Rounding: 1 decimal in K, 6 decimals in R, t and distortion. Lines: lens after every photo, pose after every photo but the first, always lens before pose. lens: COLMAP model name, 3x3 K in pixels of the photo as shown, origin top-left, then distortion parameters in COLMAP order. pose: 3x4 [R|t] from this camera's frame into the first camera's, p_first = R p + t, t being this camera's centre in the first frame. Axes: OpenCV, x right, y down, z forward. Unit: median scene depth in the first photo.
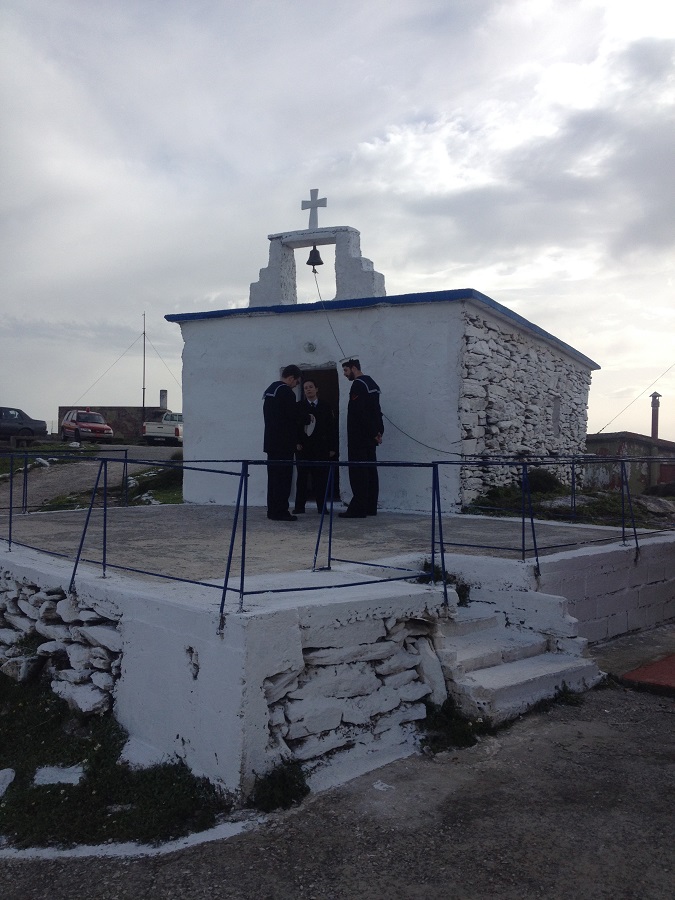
lens RADIAL K [[837.9, 0, 337.5], [0, 837.9, 450.0], [0, 0, 1]] dist [0.107336, -0.010580]
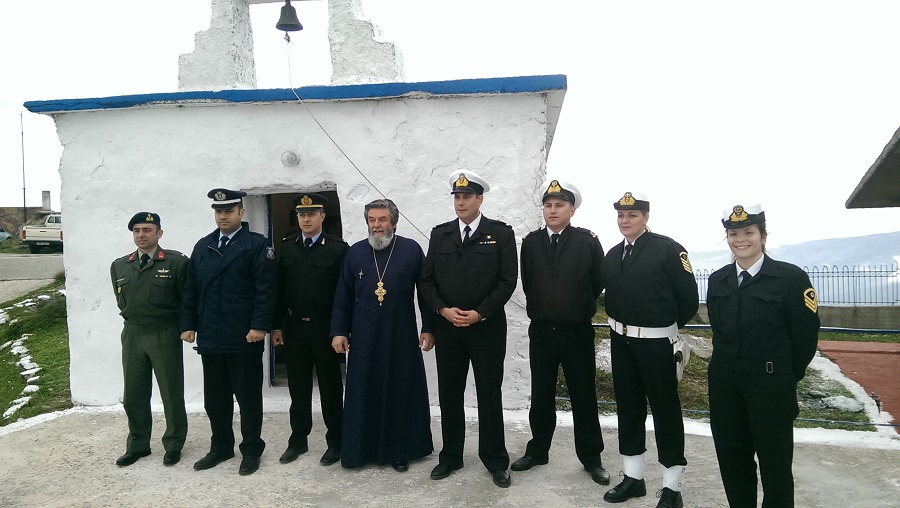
lens RADIAL K [[632.7, 0, 451.1], [0, 632.7, 259.8], [0, 0, 1]] dist [0.052425, -0.067835]
pose [[0.937380, -0.039521, 0.346059, -0.094598], [0.024318, 0.998543, 0.048167, -0.071633], [-0.347458, -0.036735, 0.936976, 0.542302]]
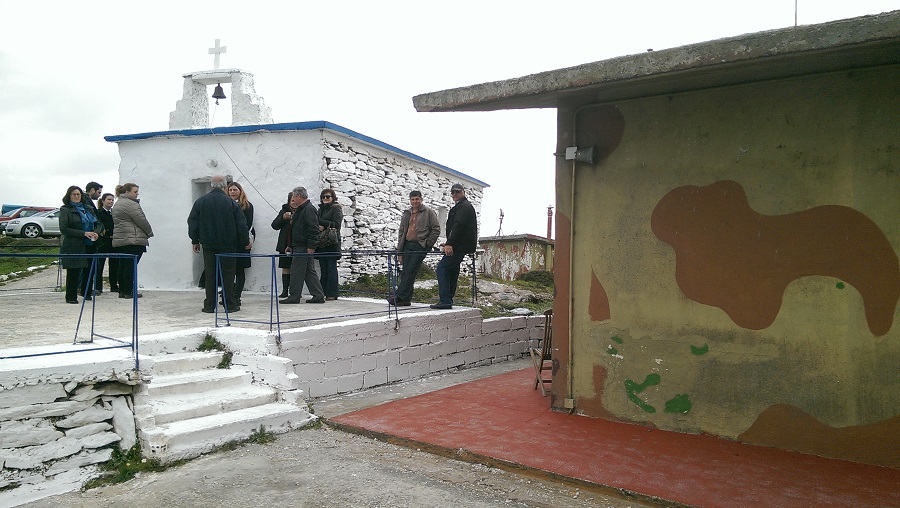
lens RADIAL K [[632.7, 0, 451.1], [0, 632.7, 259.8], [0, 0, 1]] dist [0.052425, -0.067835]
pose [[0.992429, 0.000214, 0.122819, 0.218973], [-0.002649, 0.999803, 0.019664, 0.001525], [-0.122791, -0.019840, 0.992234, 0.008465]]
